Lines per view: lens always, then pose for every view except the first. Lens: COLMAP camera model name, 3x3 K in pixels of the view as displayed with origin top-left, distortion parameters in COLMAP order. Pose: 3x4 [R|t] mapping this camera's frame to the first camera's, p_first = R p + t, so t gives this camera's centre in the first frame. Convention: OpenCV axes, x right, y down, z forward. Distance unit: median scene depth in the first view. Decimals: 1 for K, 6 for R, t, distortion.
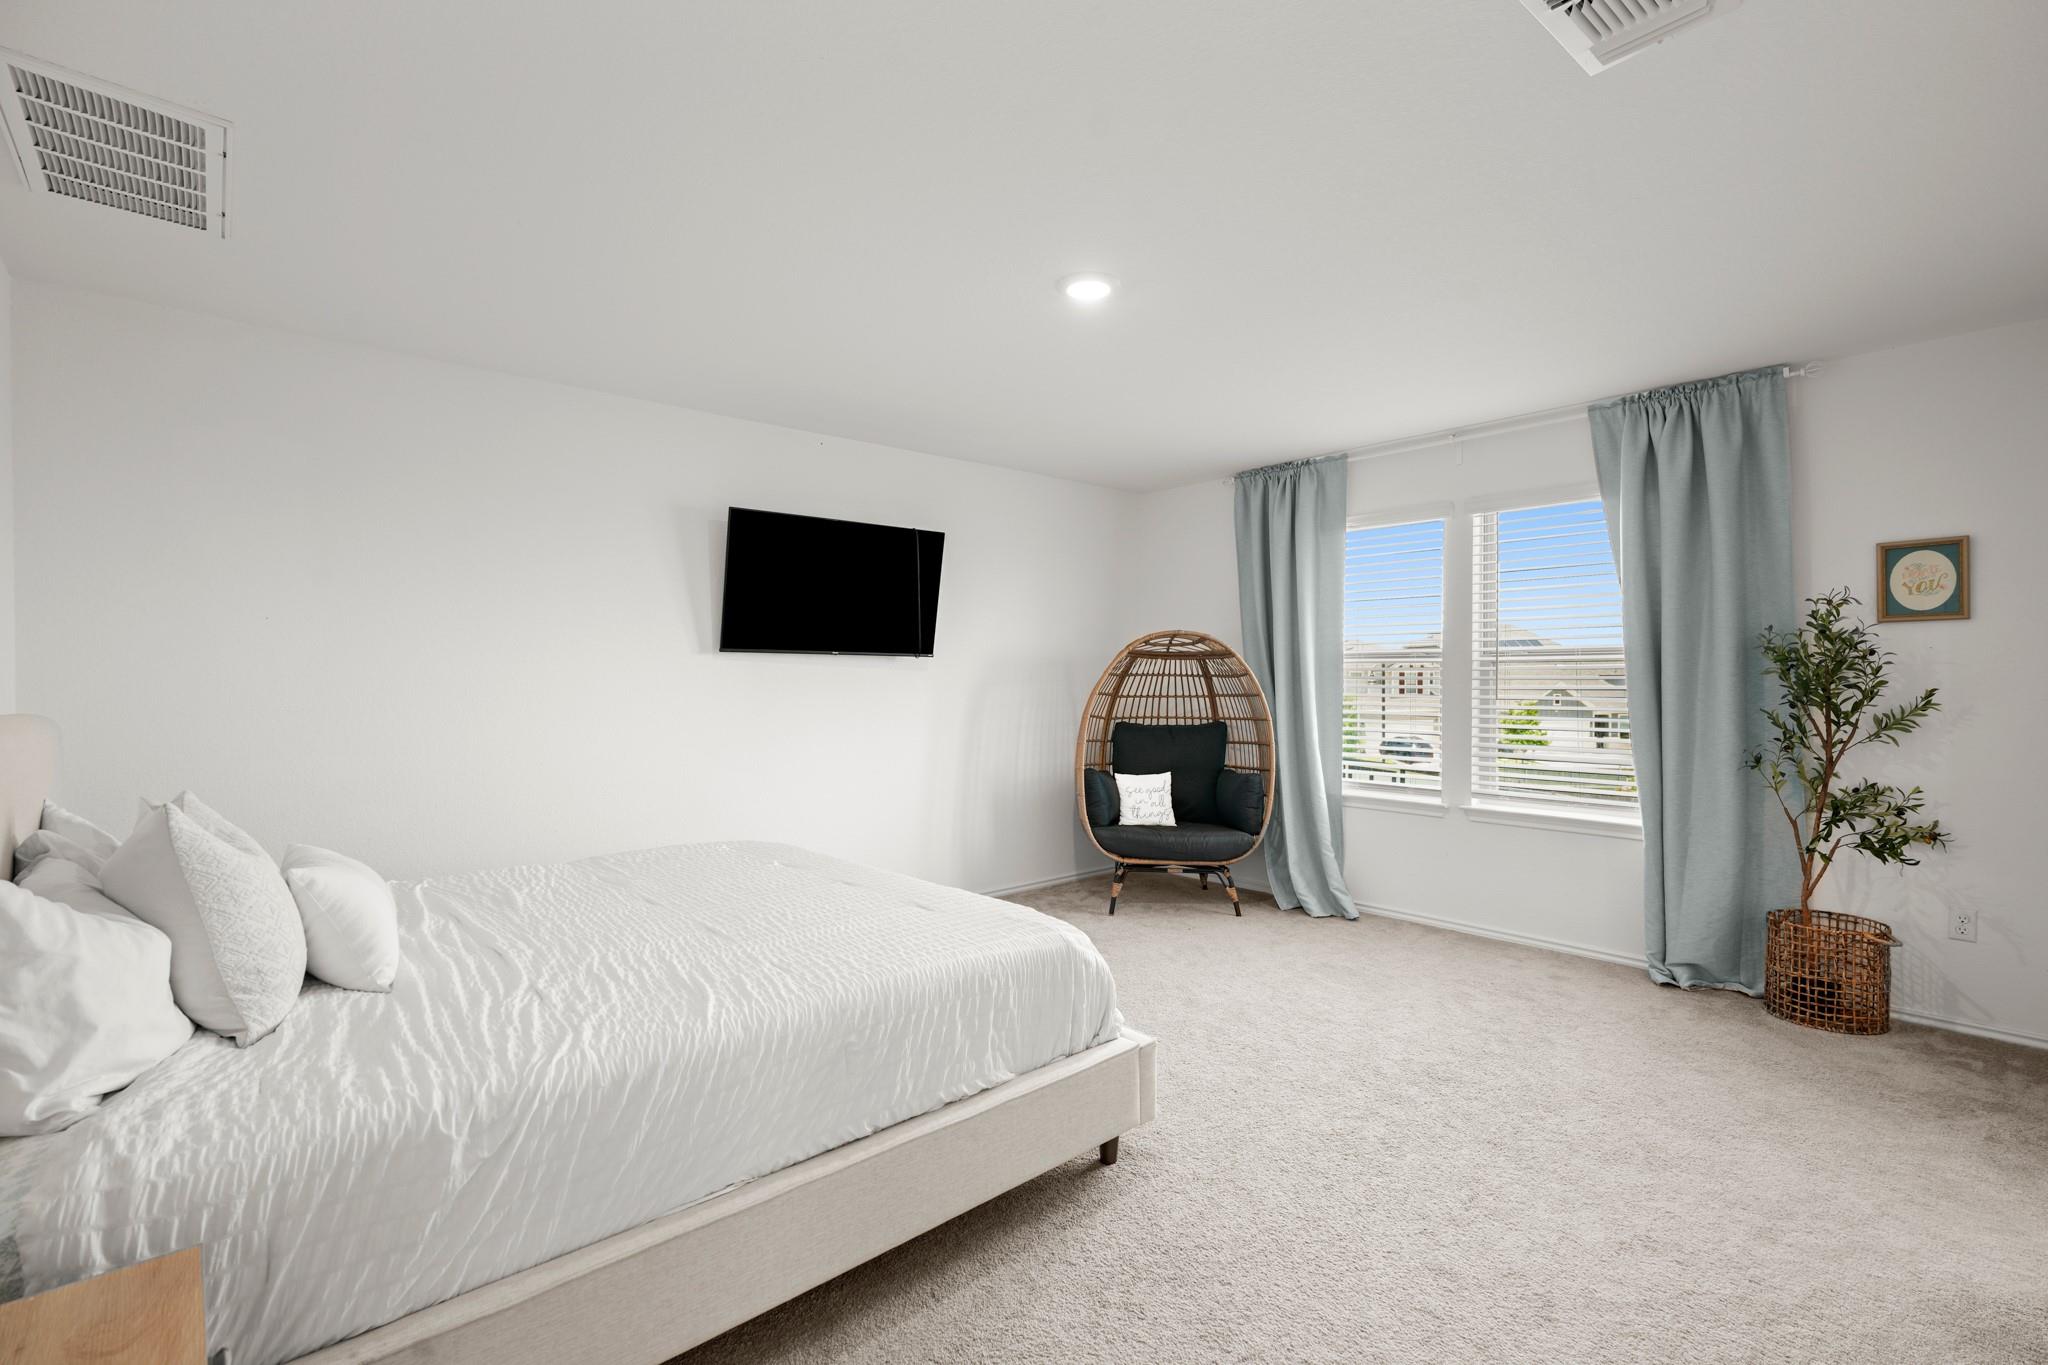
lens RADIAL K [[929.0, 0, 1033.5], [0, 929.0, 688.3], [0, 0, 1]] dist [-0.000829, 0.000309]
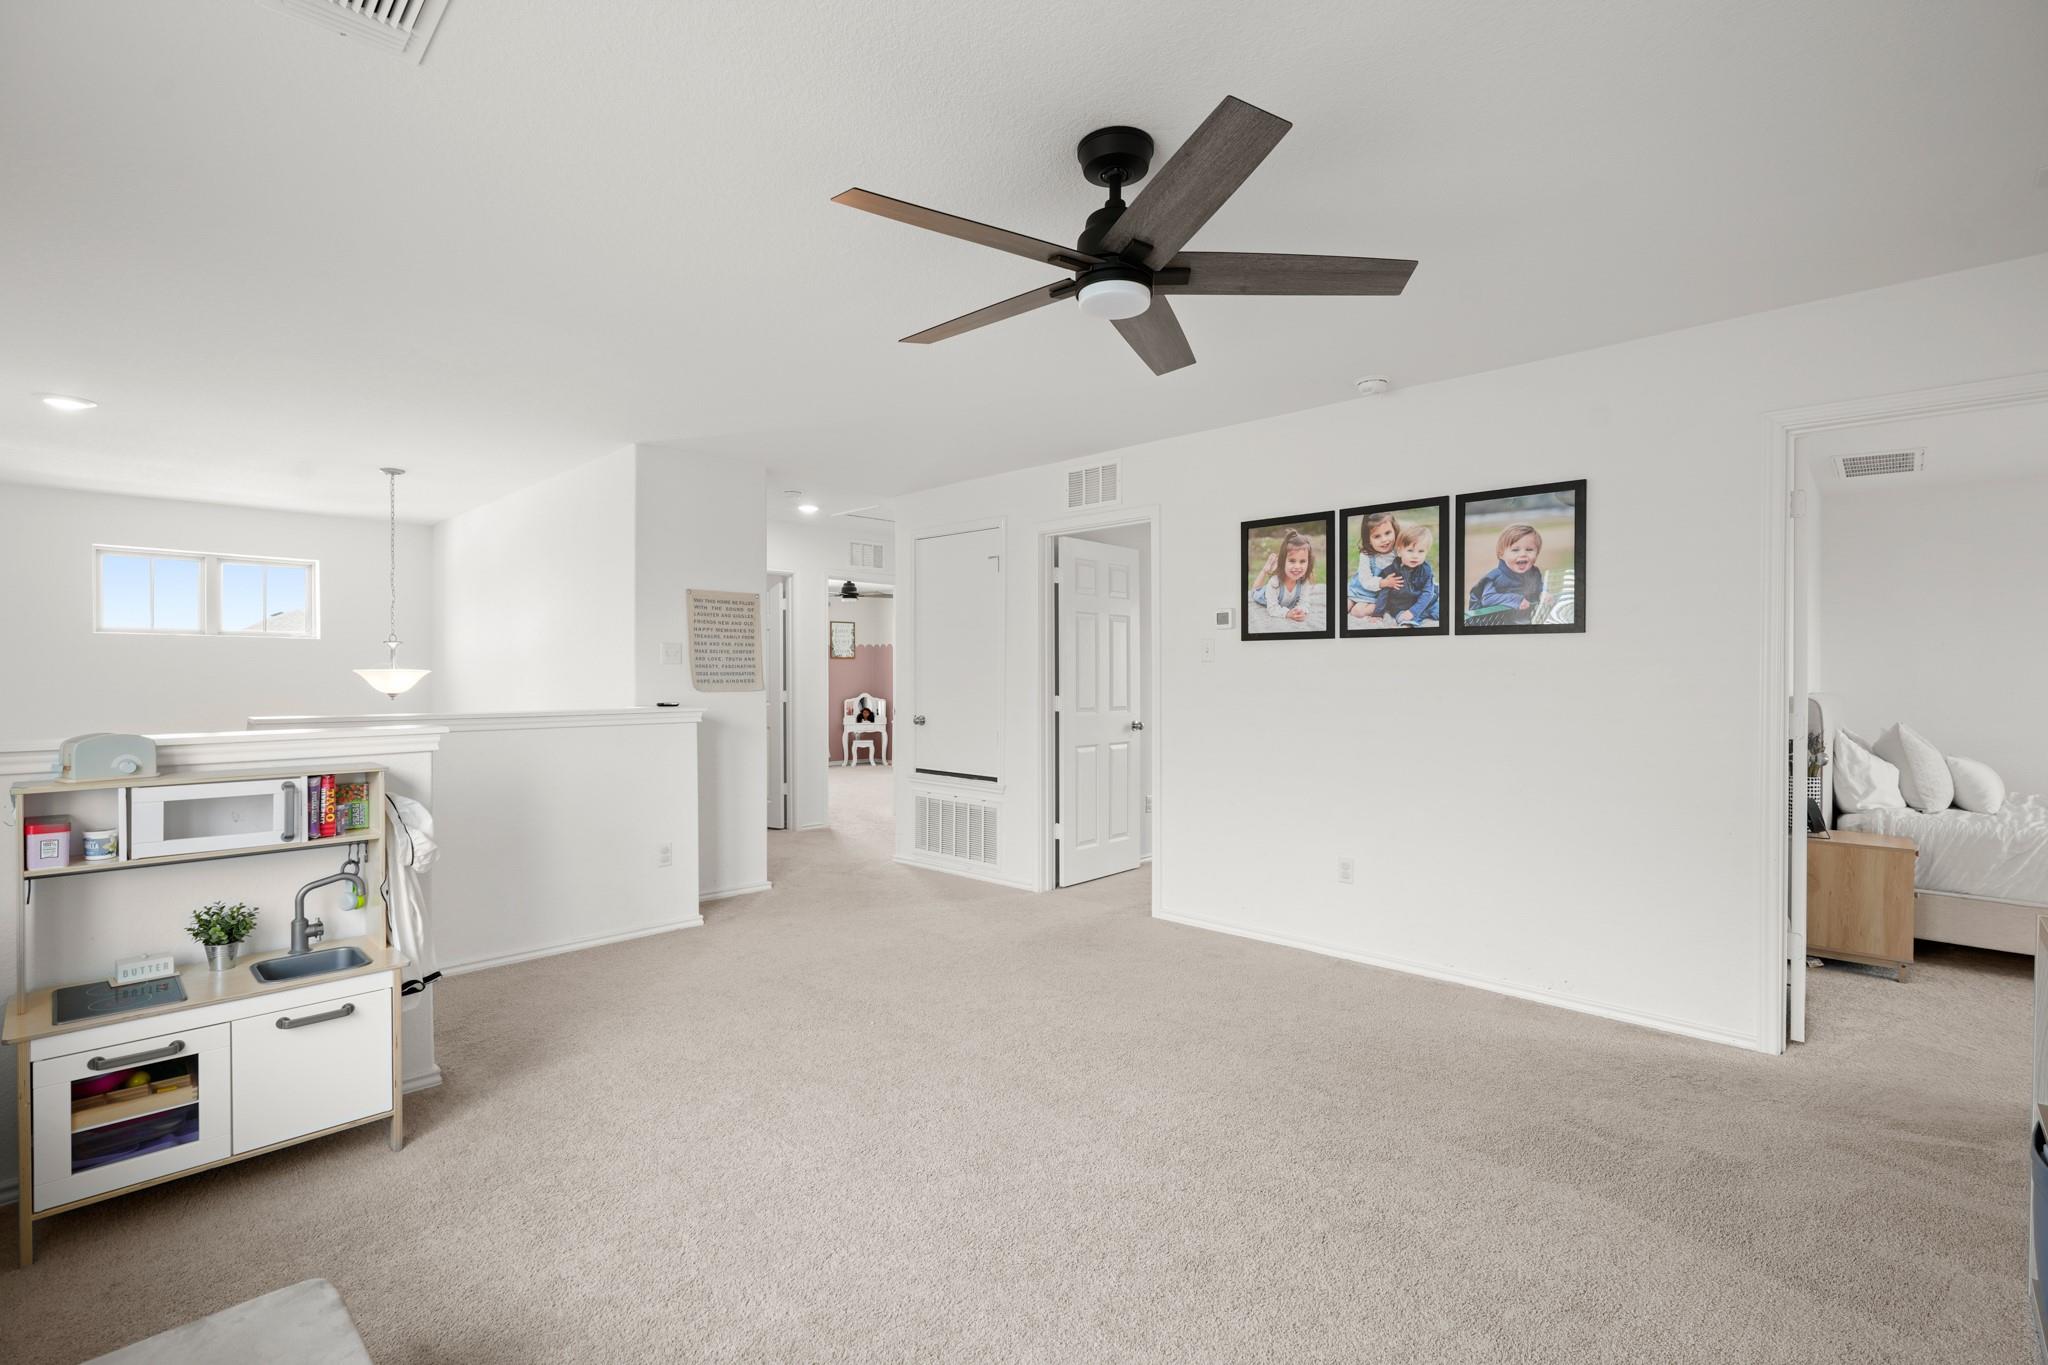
lens RADIAL K [[929.0, 0, 1033.5], [0, 929.0, 688.3], [0, 0, 1]] dist [-0.000829, 0.000309]
pose [[0.101351, 0.020624, -0.994637, 1.591398], [-0.020552, 0.999615, 0.018633, 0.024852], [0.994638, 0.018553, 0.101736, -1.890786]]
